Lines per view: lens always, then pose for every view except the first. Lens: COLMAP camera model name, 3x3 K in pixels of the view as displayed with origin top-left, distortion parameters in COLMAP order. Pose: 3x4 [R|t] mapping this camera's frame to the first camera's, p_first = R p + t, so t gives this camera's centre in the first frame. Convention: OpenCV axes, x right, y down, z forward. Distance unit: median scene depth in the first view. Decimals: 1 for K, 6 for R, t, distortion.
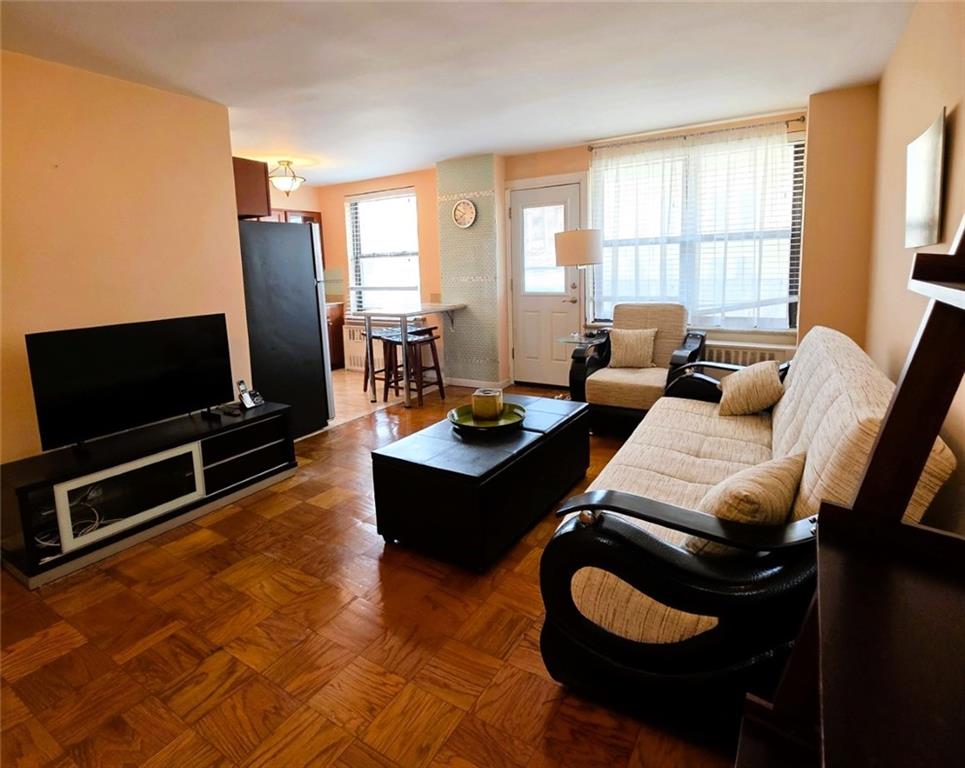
lens RADIAL K [[456.7, 0, 482.7], [0, 456.7, 321.2], [0, 0, 1]] dist [0.029834, 0.000039]
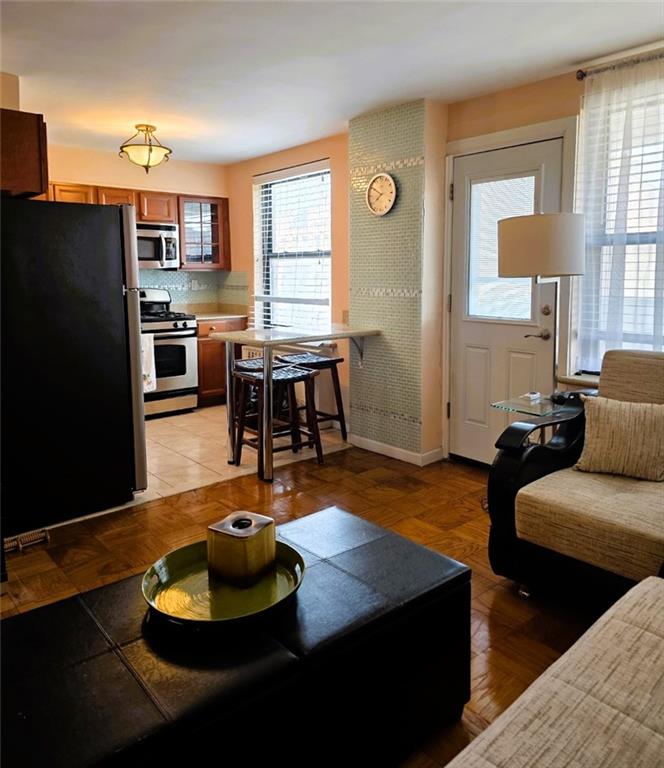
lens RADIAL K [[559.0, 0, 334.5], [0, 559.0, 324.5], [0, 0, 1]] dist [0.048879, -0.006952]
pose [[0.961027, 0.053483, -0.271231, 0.126157], [-0.060349, 0.998032, -0.017031, -0.028085], [0.269786, 0.032736, 0.962364, 0.205591]]
